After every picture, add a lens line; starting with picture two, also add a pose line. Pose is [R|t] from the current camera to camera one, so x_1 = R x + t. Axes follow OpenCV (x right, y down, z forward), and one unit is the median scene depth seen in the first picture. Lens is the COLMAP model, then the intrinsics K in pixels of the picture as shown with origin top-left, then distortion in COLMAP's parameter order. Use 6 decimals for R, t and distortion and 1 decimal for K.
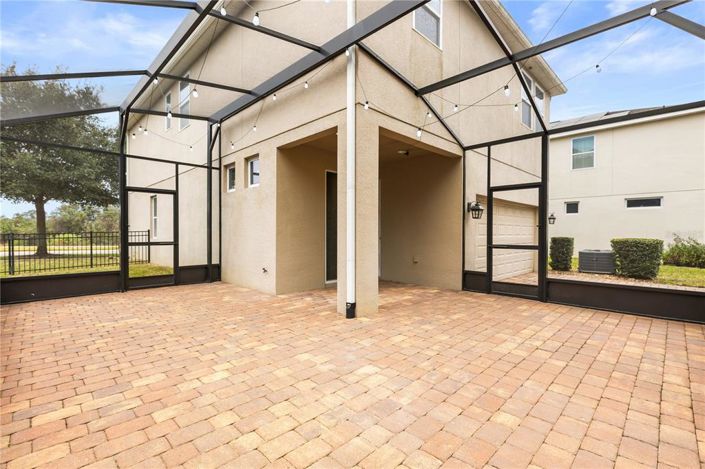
lens RADIAL K [[323.9, 0, 353.7], [0, 323.9, 235.3], [0, 0, 1]] dist [-0.001281, -0.000204]
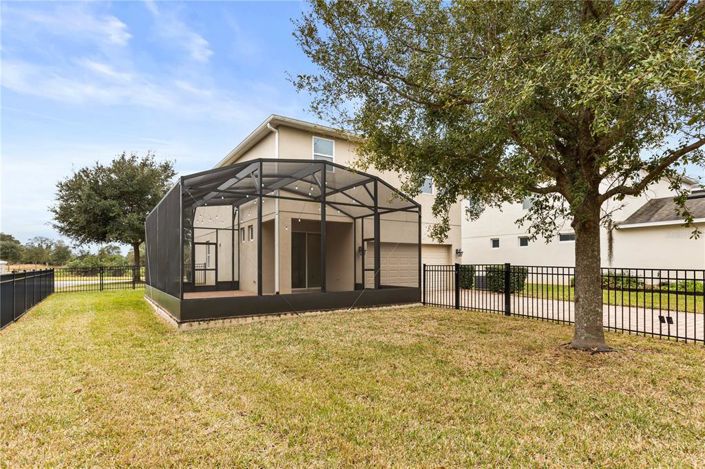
lens RADIAL K [[381.7, 0, 344.1], [0, 381.7, 261.4], [0, 0, 1]] dist [0.000427, 0.000077]
pose [[0.976778, -0.009394, -0.214047, 0.686856], [0.005564, 0.999814, -0.018489, 0.021998], [0.214181, 0.016868, 0.976648, -1.072490]]
